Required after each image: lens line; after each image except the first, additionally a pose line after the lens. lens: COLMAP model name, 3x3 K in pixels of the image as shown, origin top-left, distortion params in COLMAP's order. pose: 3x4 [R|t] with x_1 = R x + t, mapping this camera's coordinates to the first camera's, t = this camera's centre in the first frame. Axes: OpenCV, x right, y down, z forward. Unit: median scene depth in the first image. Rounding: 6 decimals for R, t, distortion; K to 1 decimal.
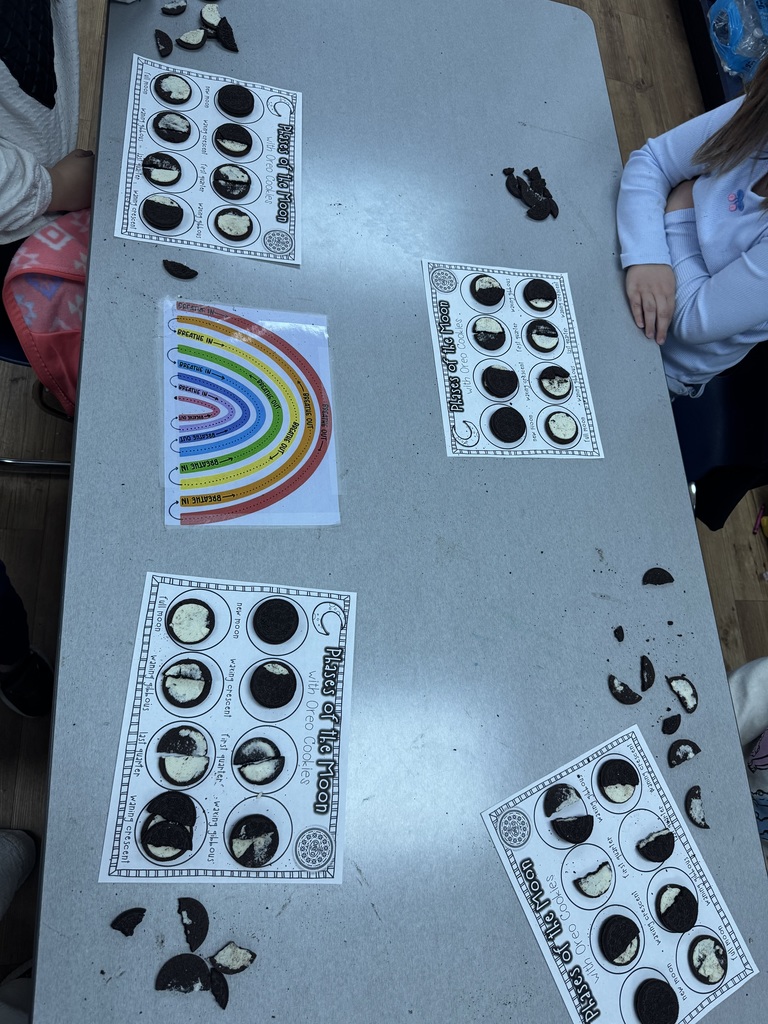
lens RADIAL K [[724.1, 0, 384.0], [0, 724.1, 512.0], [0, 0, 1]] dist [0.032786, -0.060048]
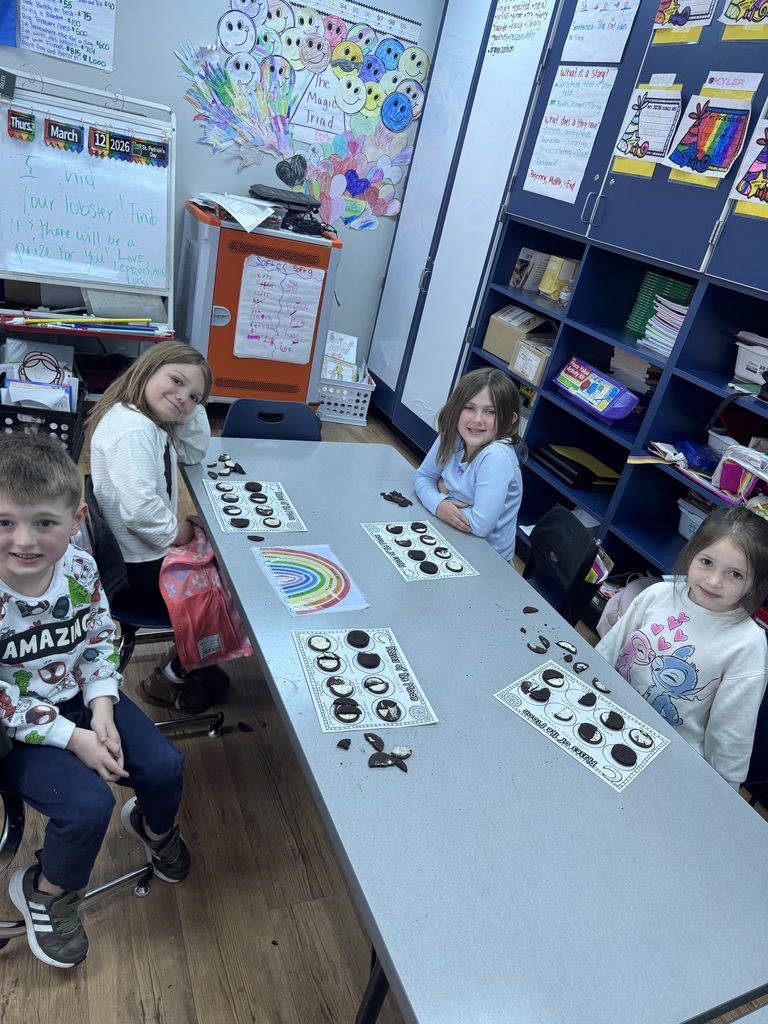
lens RADIAL K [[724.1, 0, 384.0], [0, 724.1, 512.0], [0, 0, 1]] dist [0.032786, -0.060048]
pose [[0.937769, -0.224188, 0.265197, -0.473218], [0.341866, 0.730095, -0.591684, 0.974595], [-0.060971, 0.645524, 0.761302, -0.659540]]
